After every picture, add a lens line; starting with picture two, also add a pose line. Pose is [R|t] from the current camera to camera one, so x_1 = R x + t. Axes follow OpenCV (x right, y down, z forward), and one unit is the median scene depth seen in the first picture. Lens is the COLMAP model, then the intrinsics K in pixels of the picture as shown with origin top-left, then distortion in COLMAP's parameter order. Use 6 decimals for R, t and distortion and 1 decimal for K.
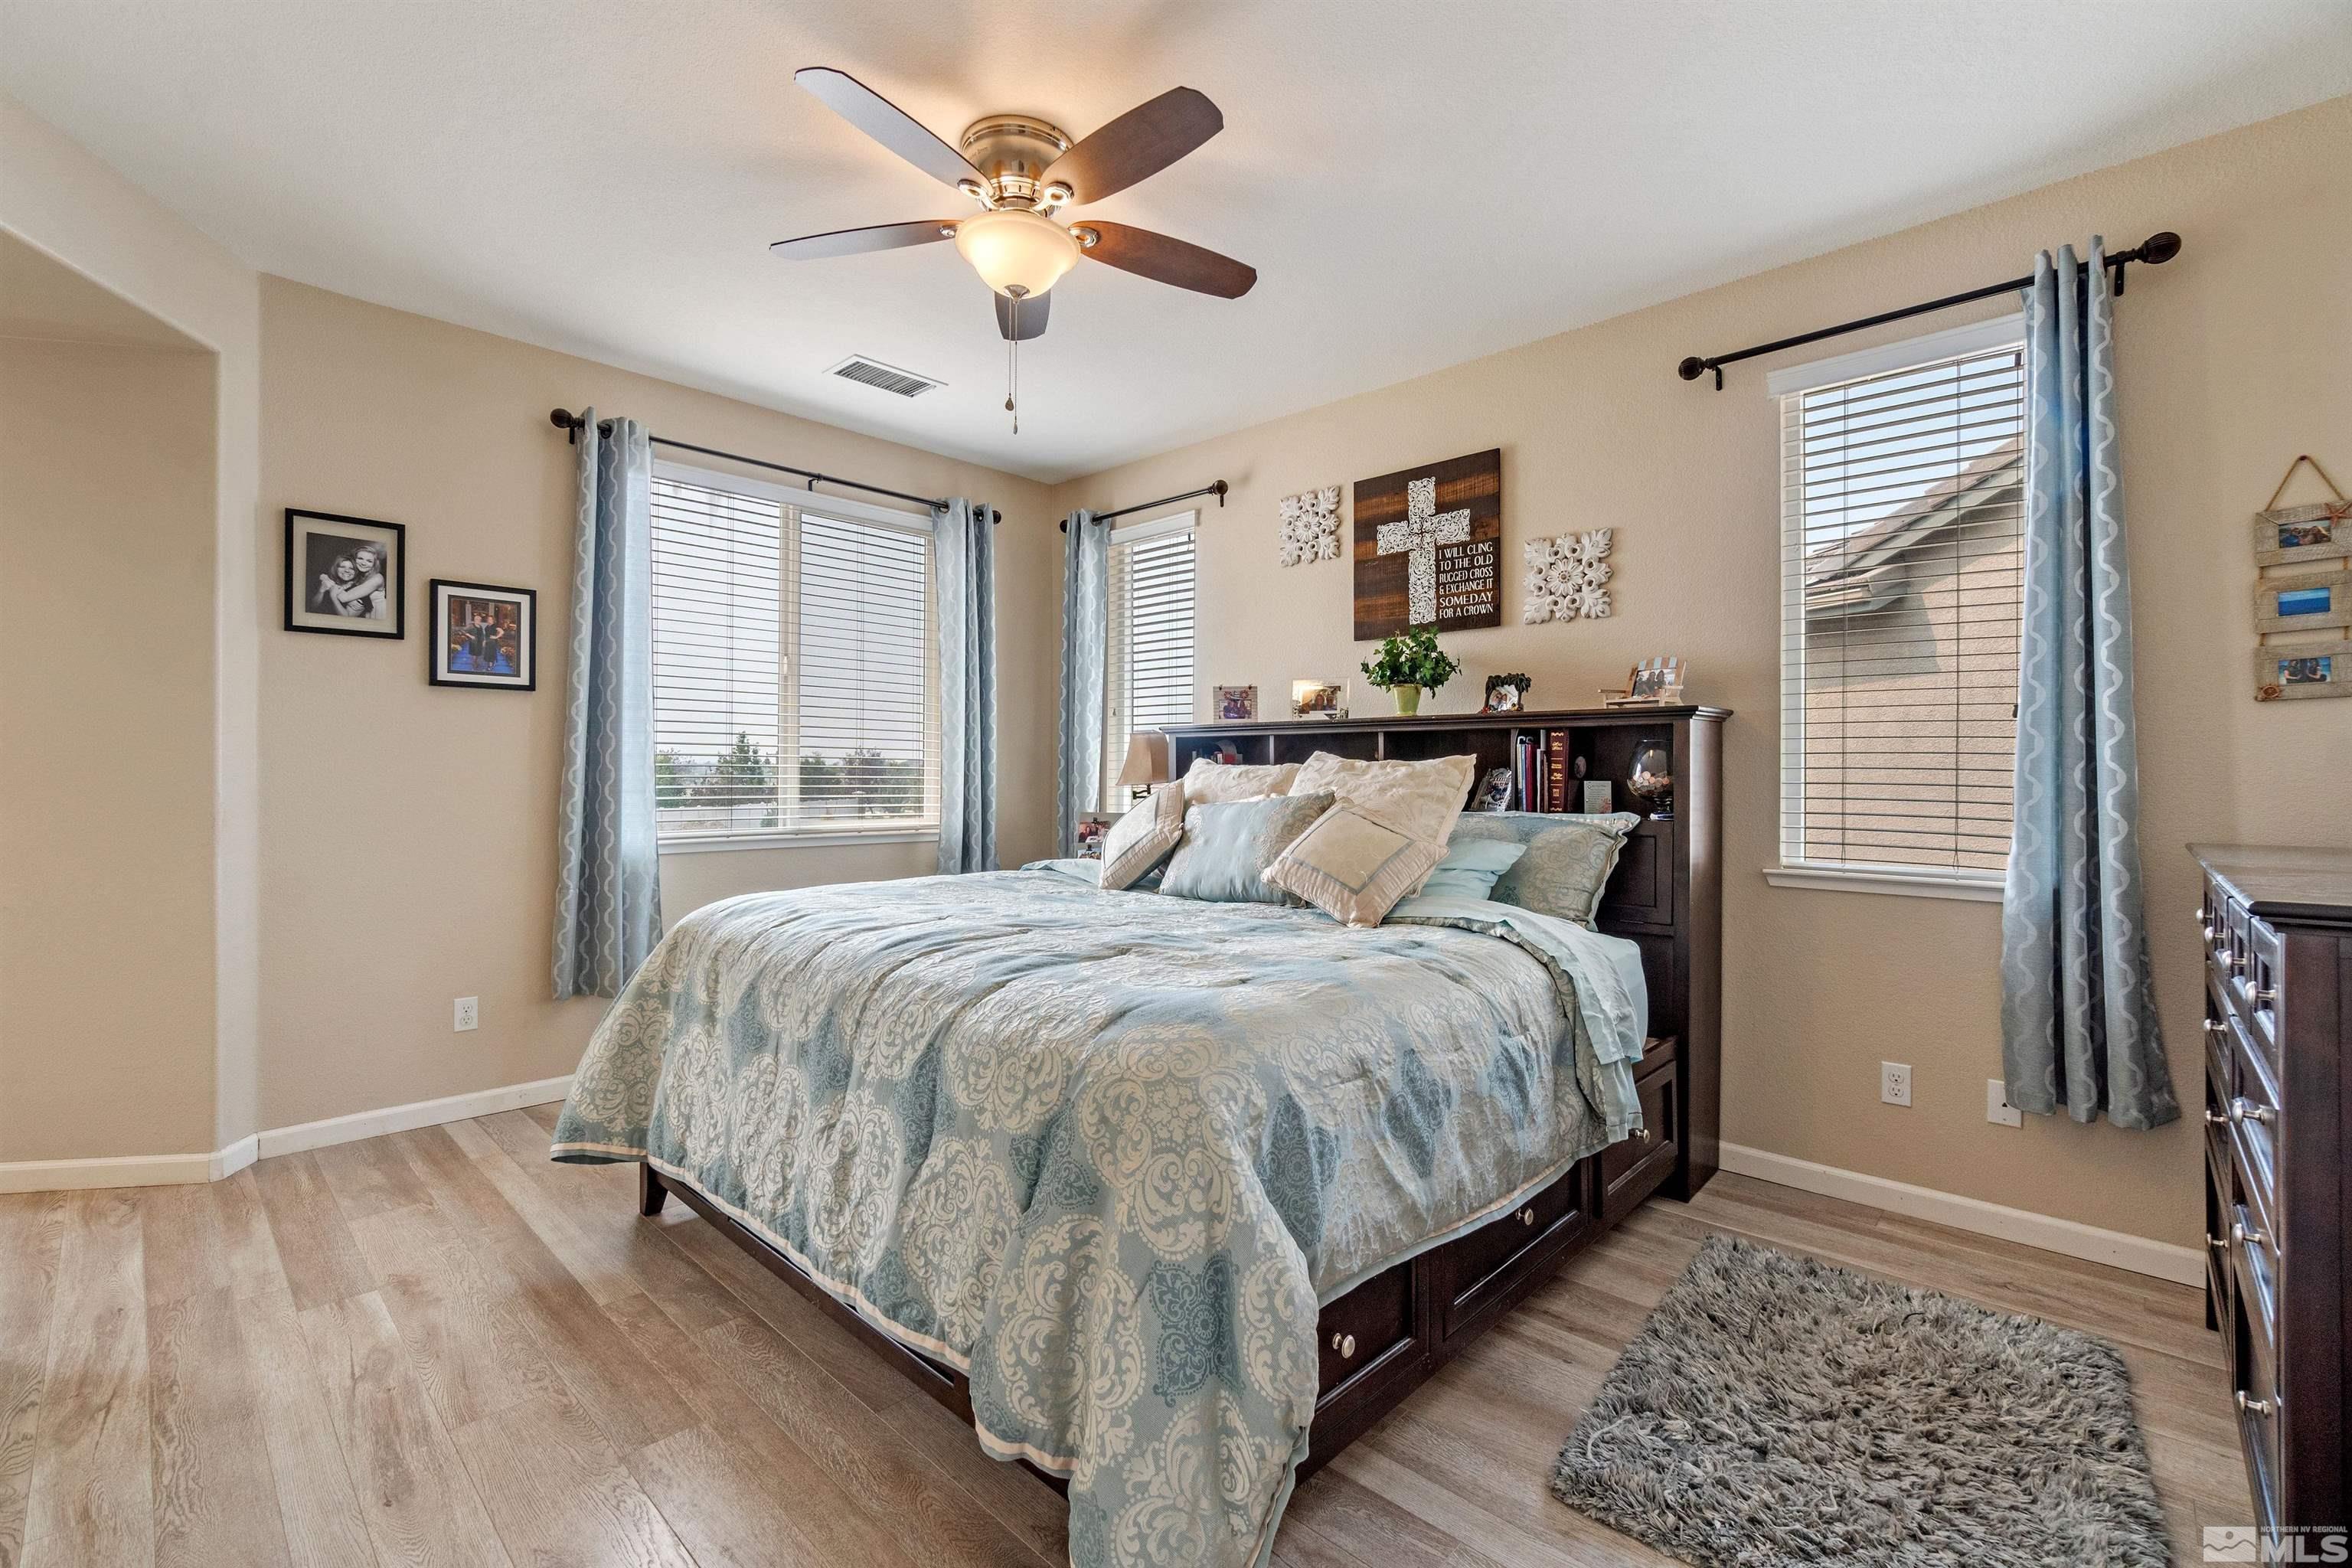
lens RADIAL K [[1017.2, 0, 1158.8], [0, 1017.2, 785.6], [0, 0, 1]] dist [-0.009011, 0.001491]
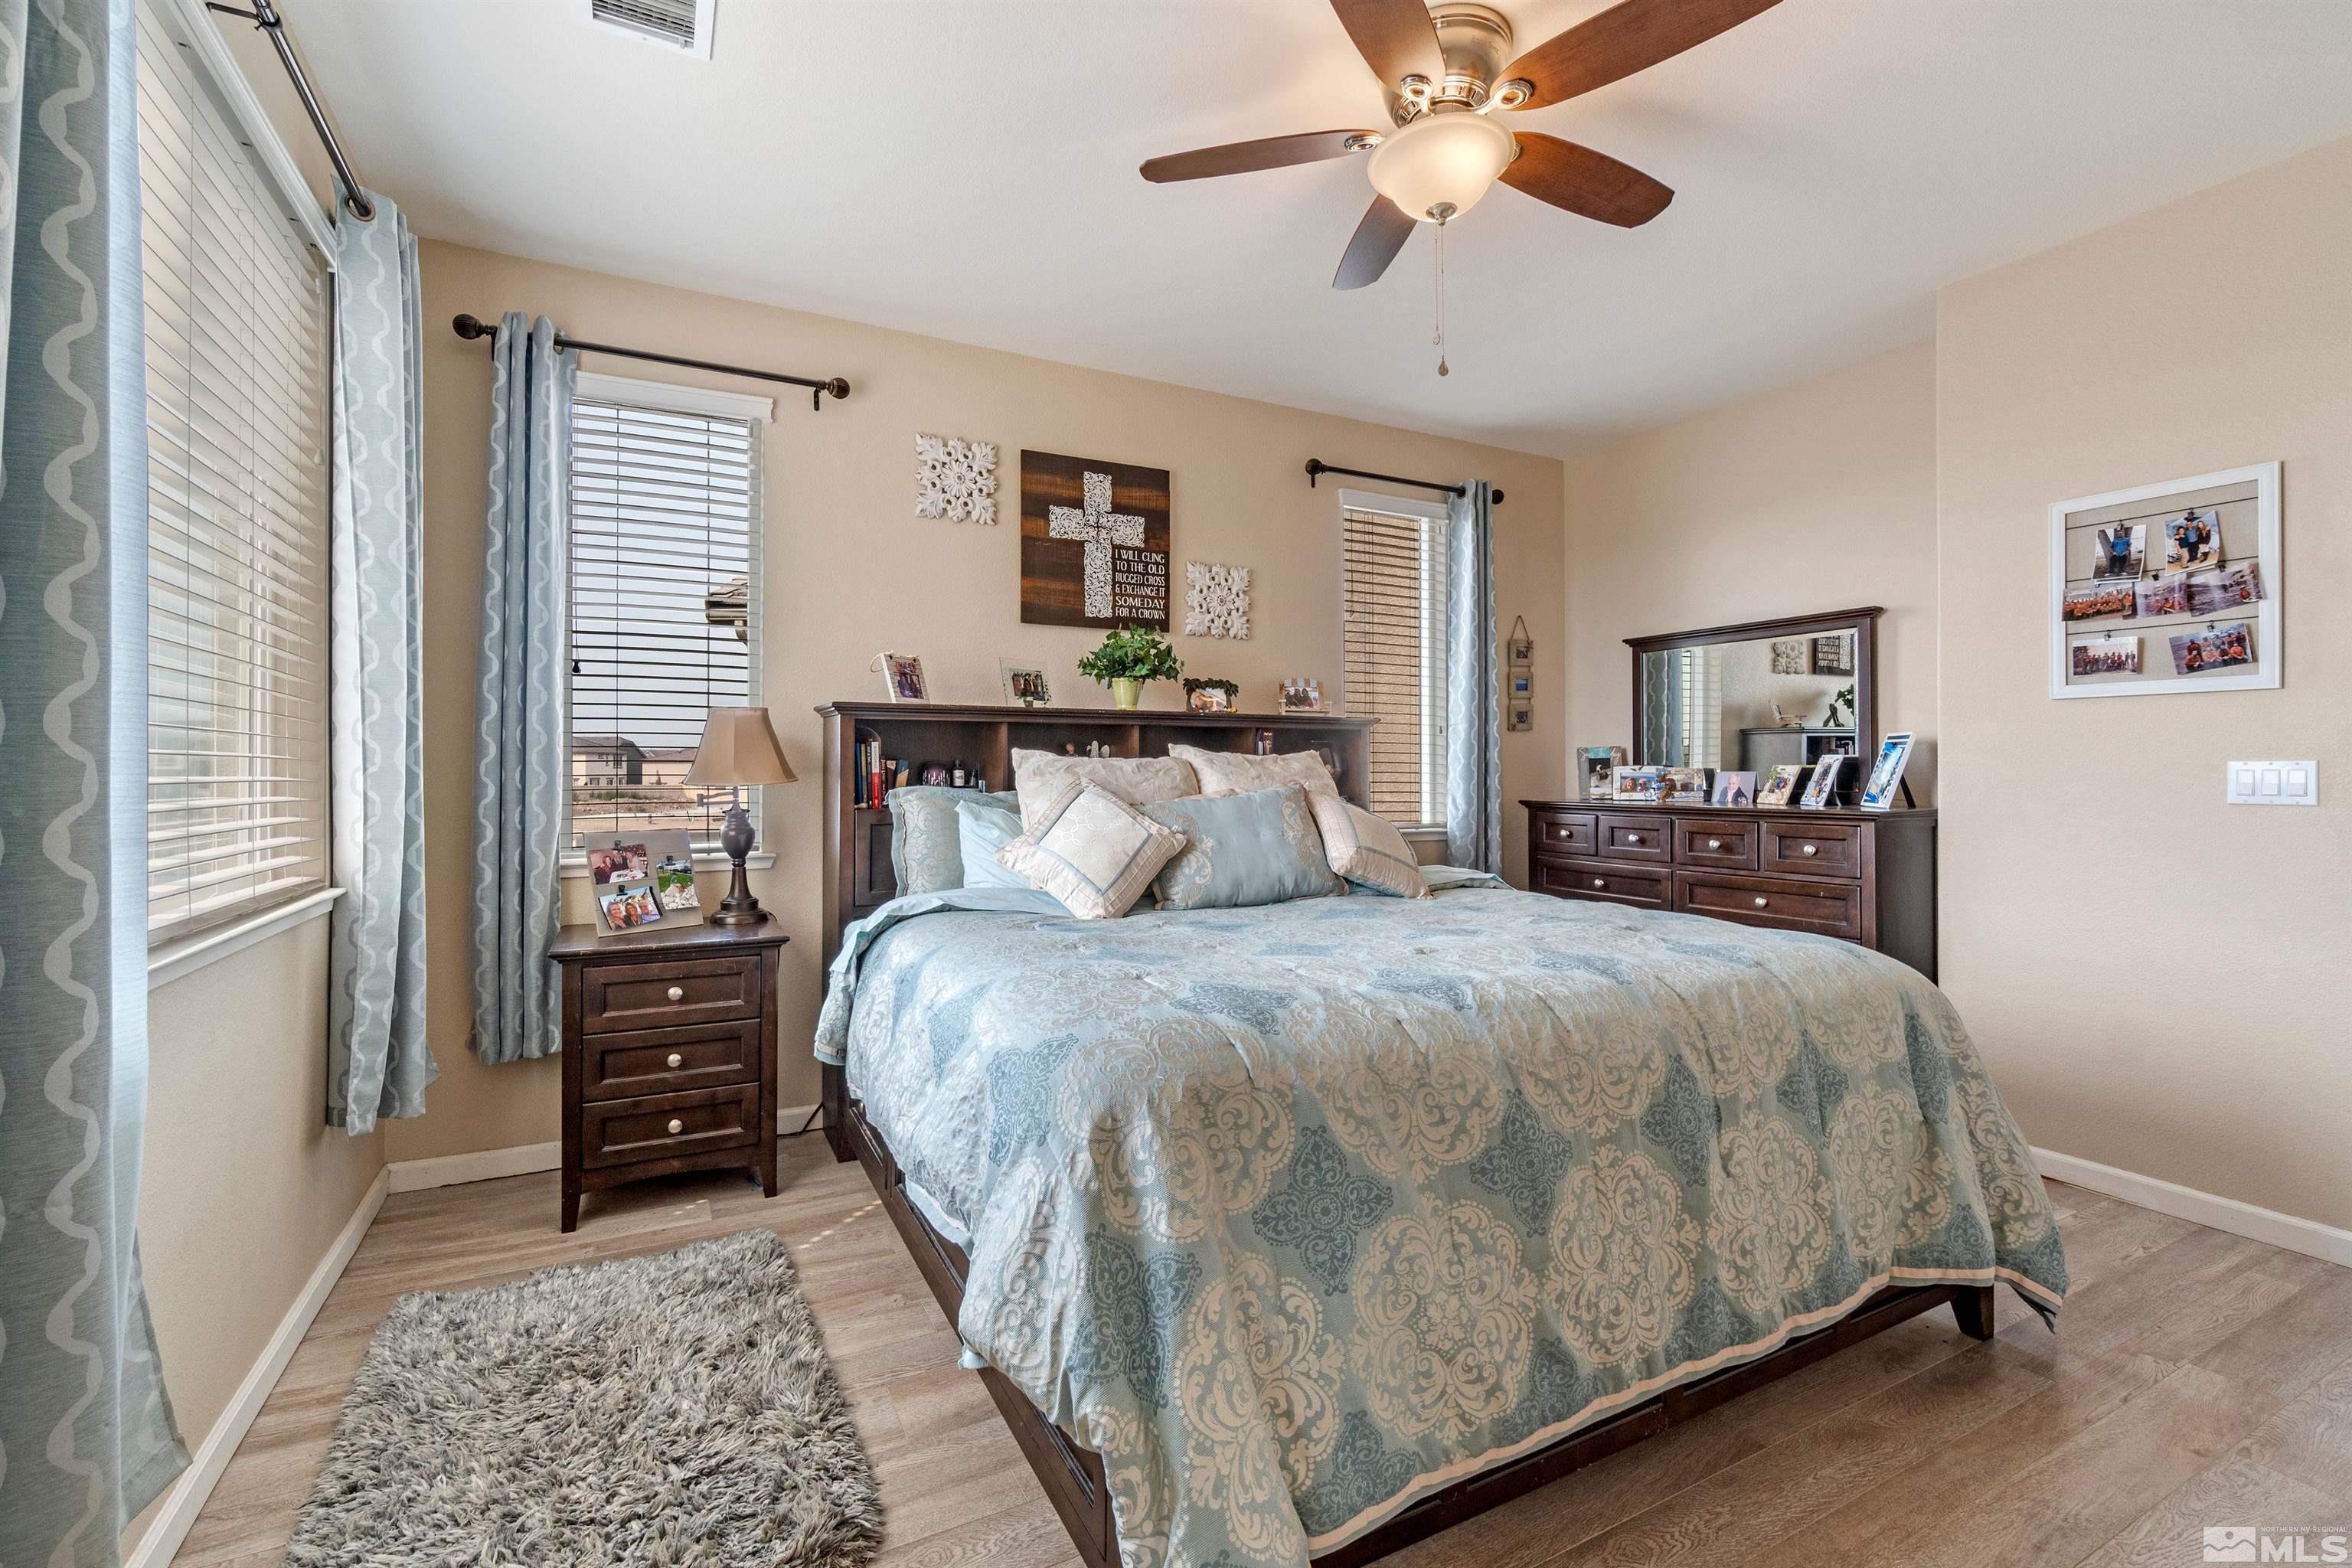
lens RADIAL K [[1017.2, 0, 1165.5], [0, 1017.2, 767.8], [0, 0, 1]] dist [-0.009011, 0.001491]
pose [[0.324460, 0.002838, 0.945895, -0.669422], [0.015727, 0.999841, -0.008394, -0.002483], [-0.945769, 0.017599, 0.324364, 0.622103]]
